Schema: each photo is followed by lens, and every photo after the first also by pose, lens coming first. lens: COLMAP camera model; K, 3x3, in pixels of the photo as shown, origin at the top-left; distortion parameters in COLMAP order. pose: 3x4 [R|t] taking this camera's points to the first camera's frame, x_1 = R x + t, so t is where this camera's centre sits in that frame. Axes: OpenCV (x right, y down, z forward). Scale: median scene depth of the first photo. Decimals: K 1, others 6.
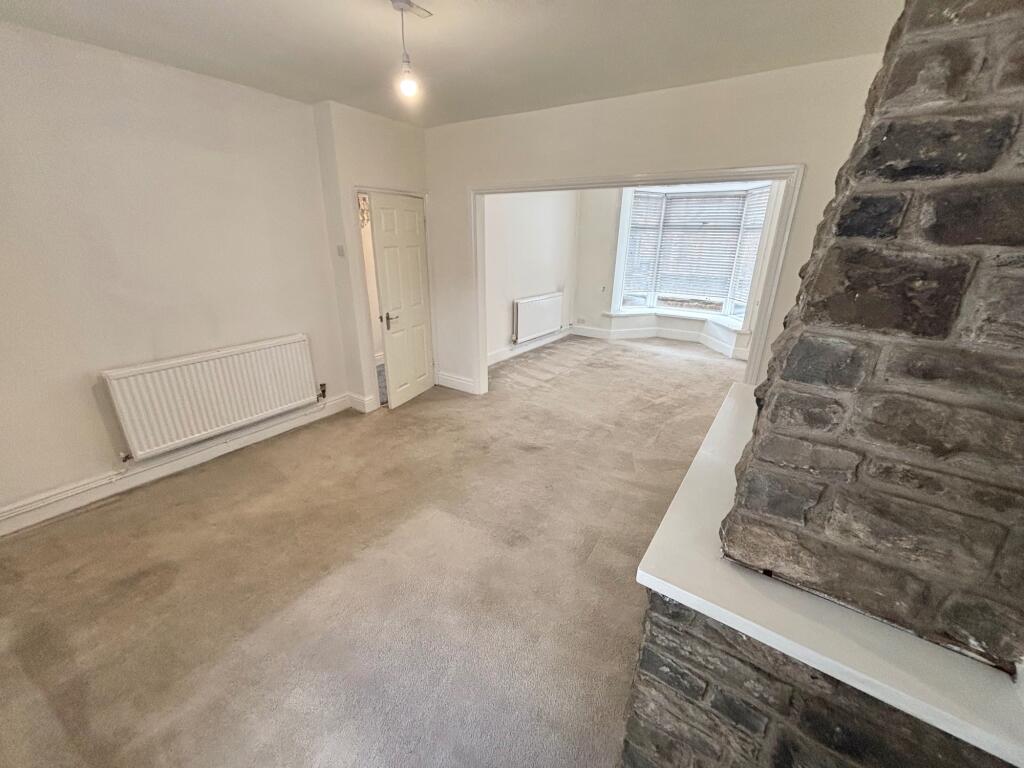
lens RADIAL K [[410.1, 0, 512.9], [0, 410.1, 380.0], [0, 0, 1]] dist [-0.000453, -0.000441]
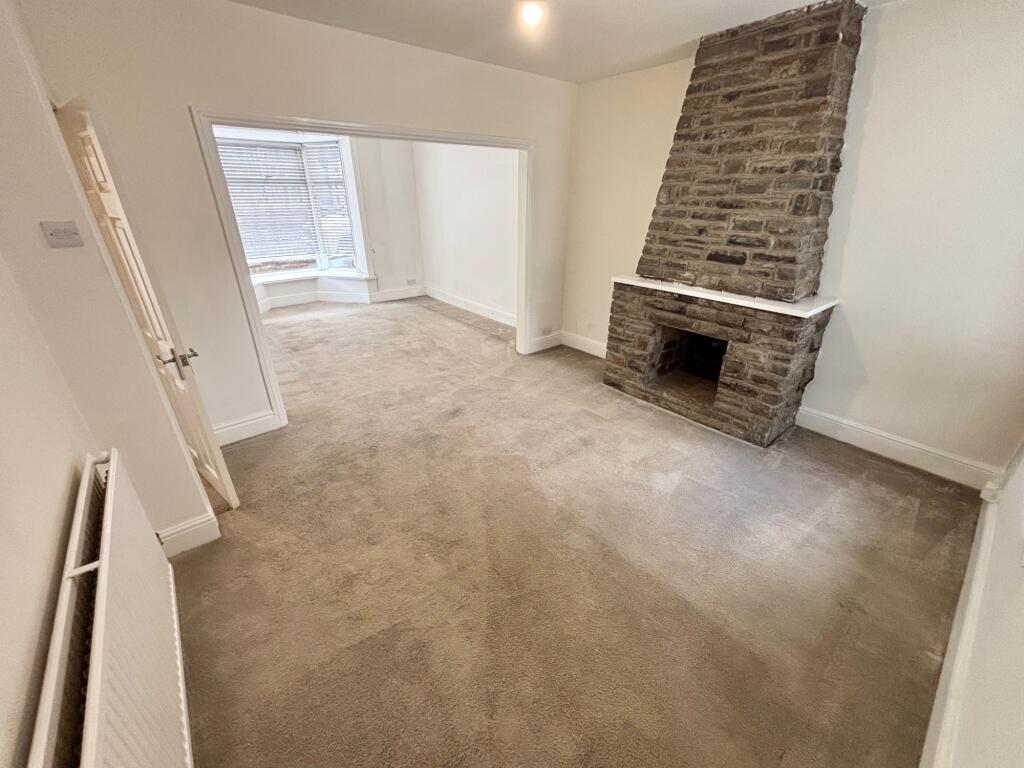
lens RADIAL K [[410.1, 0, 512.9], [0, 410.1, 380.0], [0, 0, 1]] dist [-0.000453, -0.000441]
pose [[0.268515, -0.409851, 0.871735, -0.663301], [0.321705, 0.891164, 0.319894, -0.157404], [-0.907968, 0.194545, 0.371142, 0.427283]]
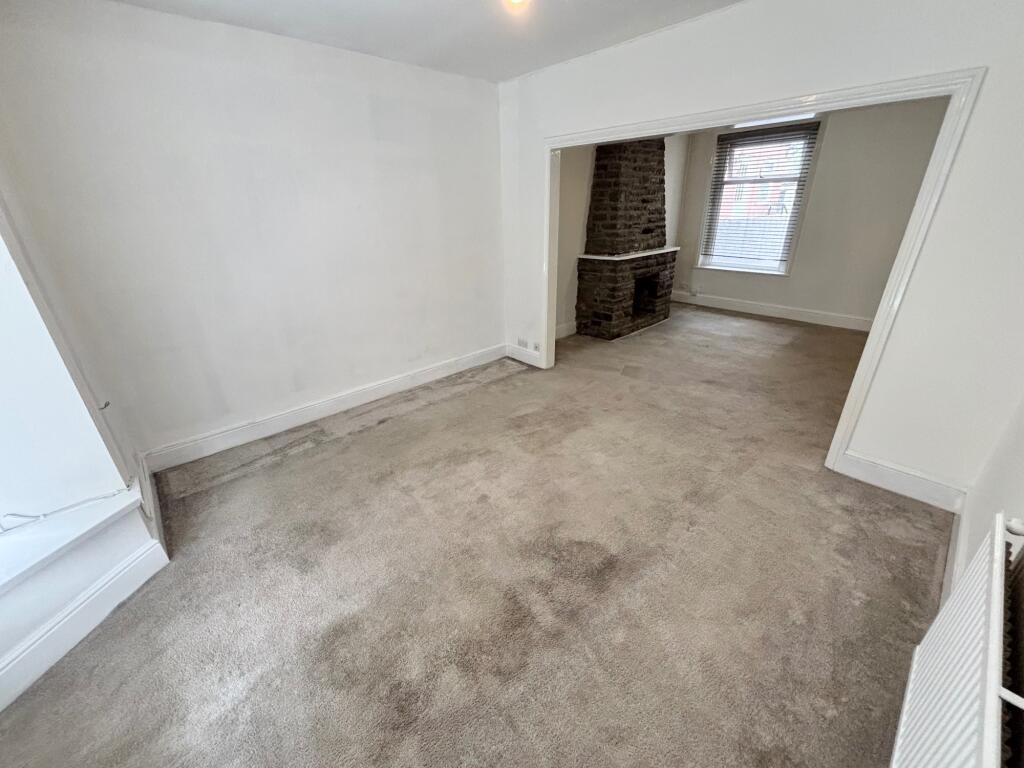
lens RADIAL K [[410.1, 0, 512.9], [0, 410.1, 380.0], [0, 0, 1]] dist [-0.000453, -0.000441]
pose [[-0.974700, -0.086774, 0.205984, 0.306379], [0.078878, 0.728736, 0.680237, -0.587463], [-0.209134, 0.679275, -0.703455, 1.690969]]
